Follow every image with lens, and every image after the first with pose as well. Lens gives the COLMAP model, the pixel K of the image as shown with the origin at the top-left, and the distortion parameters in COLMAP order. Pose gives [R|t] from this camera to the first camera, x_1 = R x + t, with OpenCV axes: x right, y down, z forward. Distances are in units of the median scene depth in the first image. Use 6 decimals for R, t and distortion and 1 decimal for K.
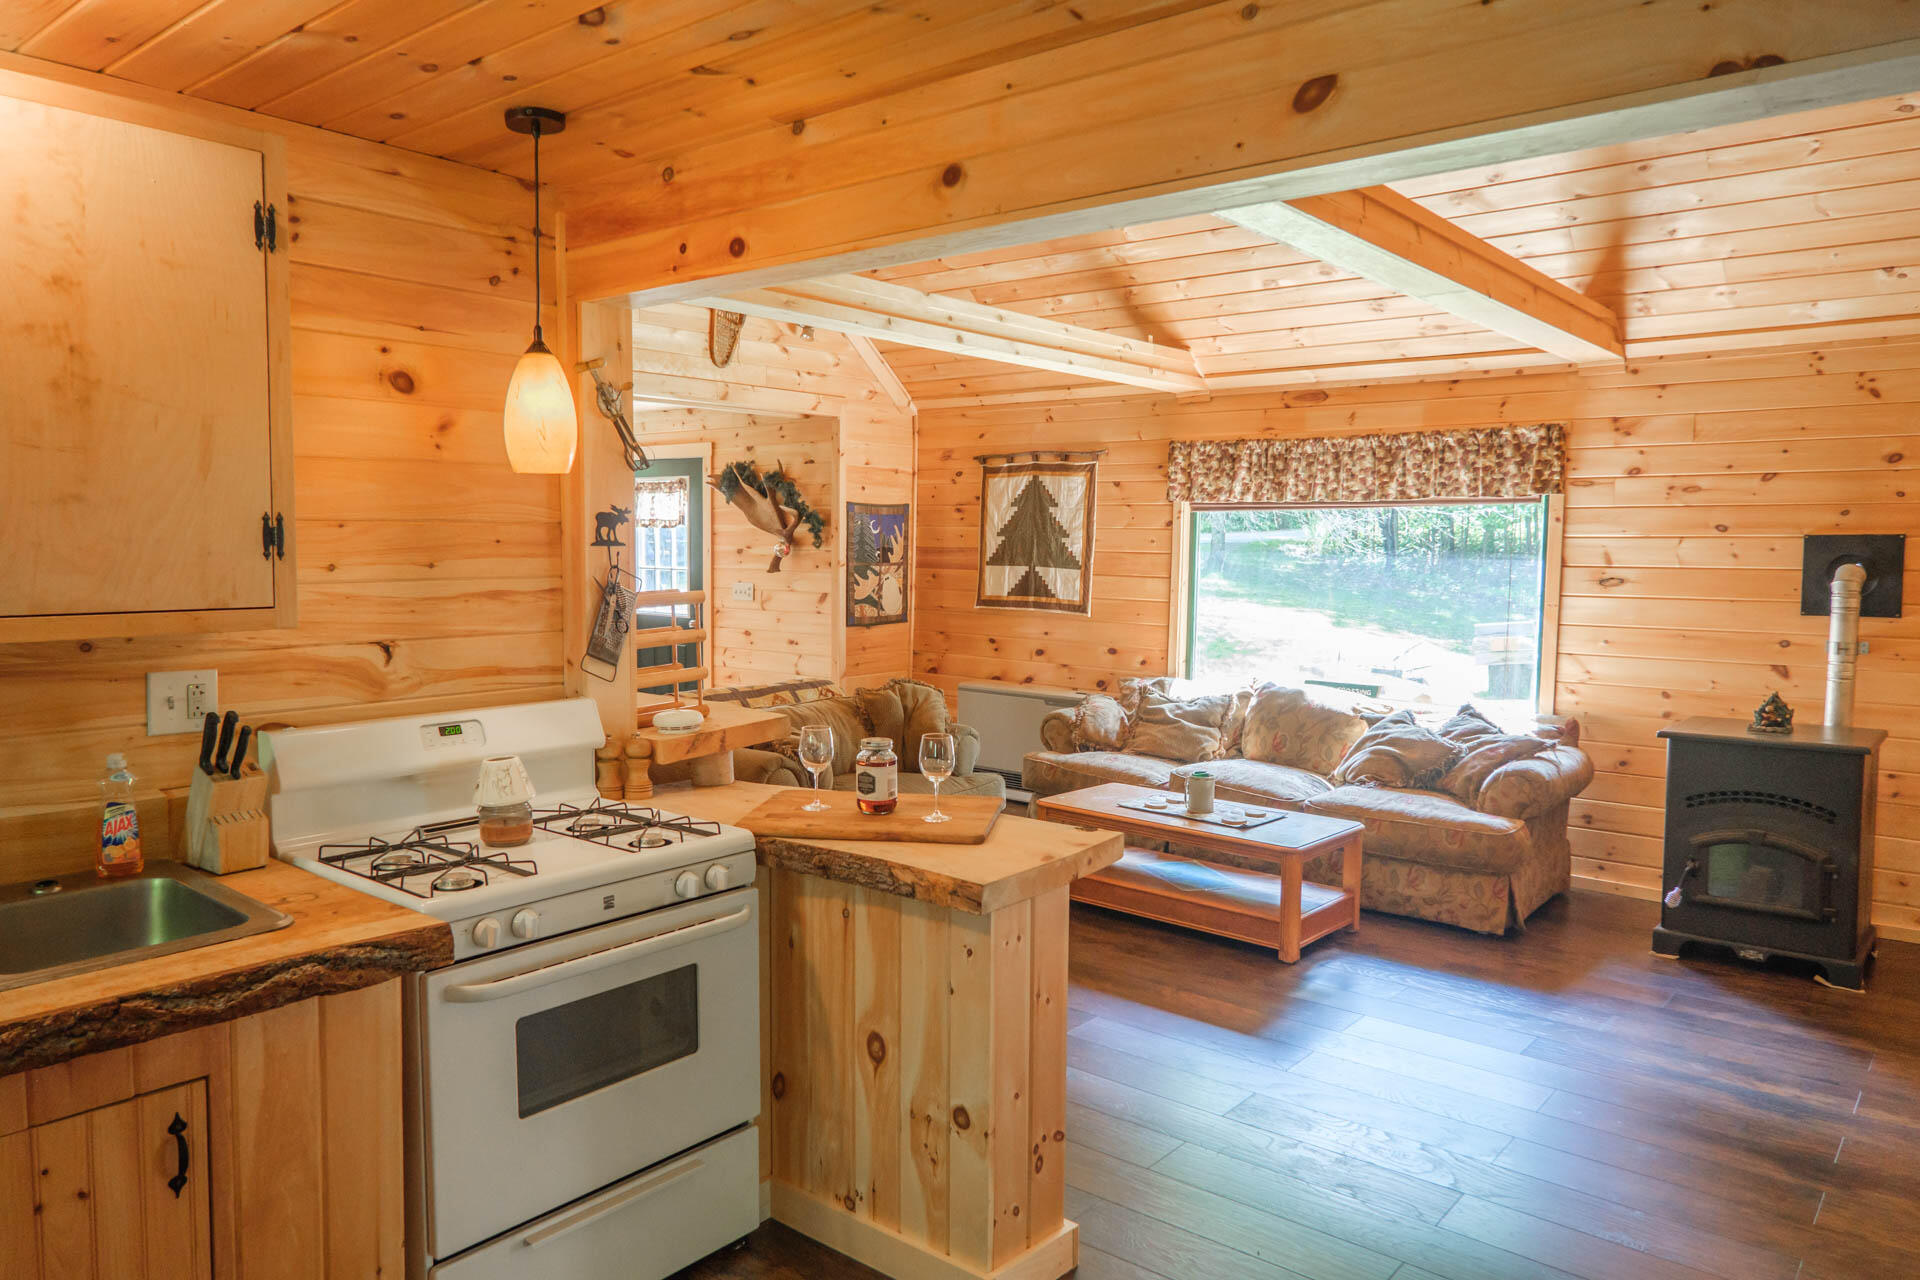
lens RADIAL K [[1299.5, 0, 960.0], [0, 1299.5, 640.0], [0, 0, 1]] dist [0.002843, 0.001868]
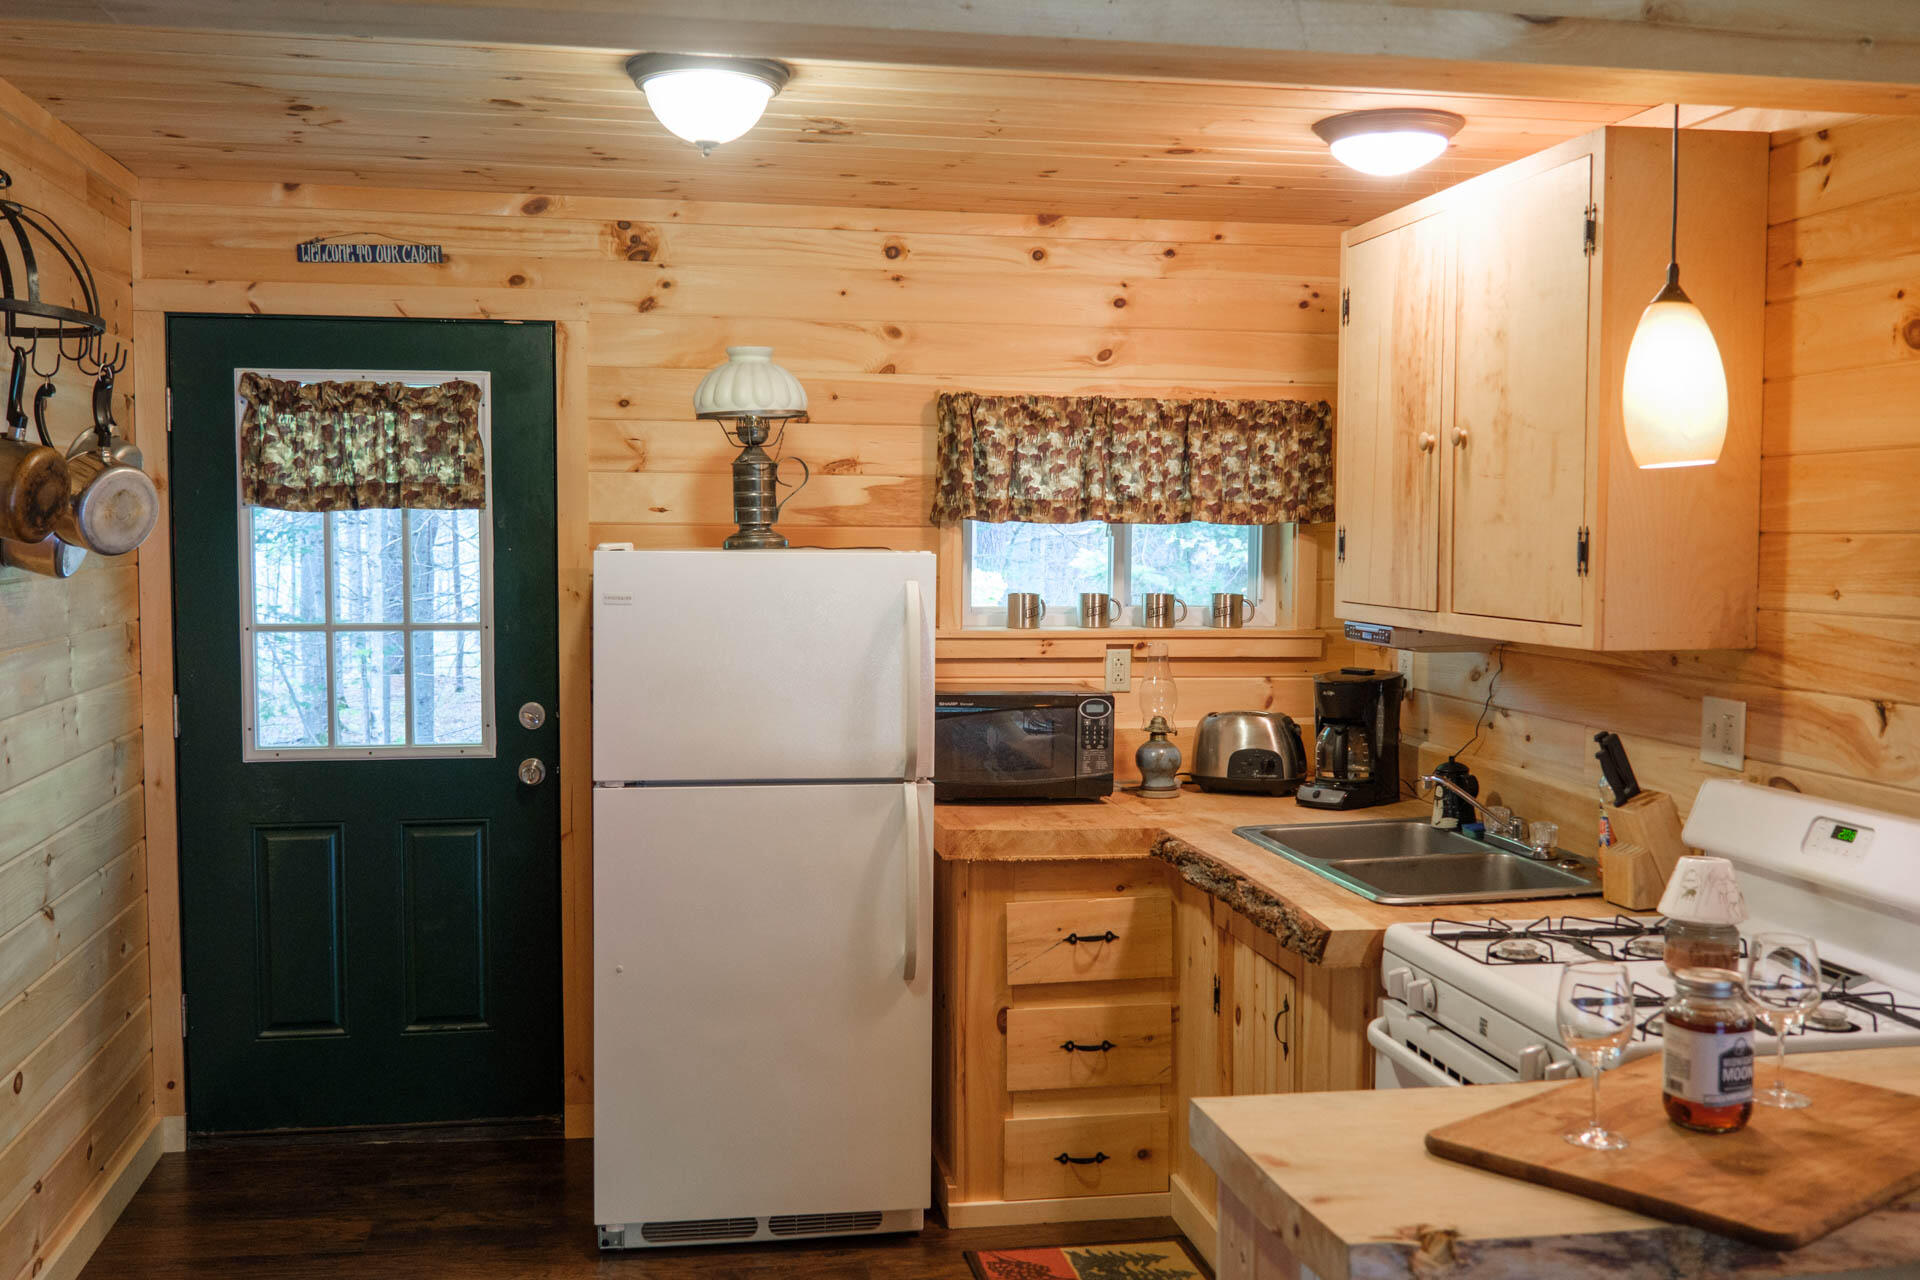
lens RADIAL K [[1854.9, 0, 960.0], [0, 1854.9, 640.0], [0, 0, 1]] dist [0.001952, 0.001847]
pose [[-0.642763, 0.038648, -0.765090, 0.730332], [-0.067878, 0.991925, 0.107131, -0.117538], [0.763052, 0.120792, -0.634949, 1.372928]]
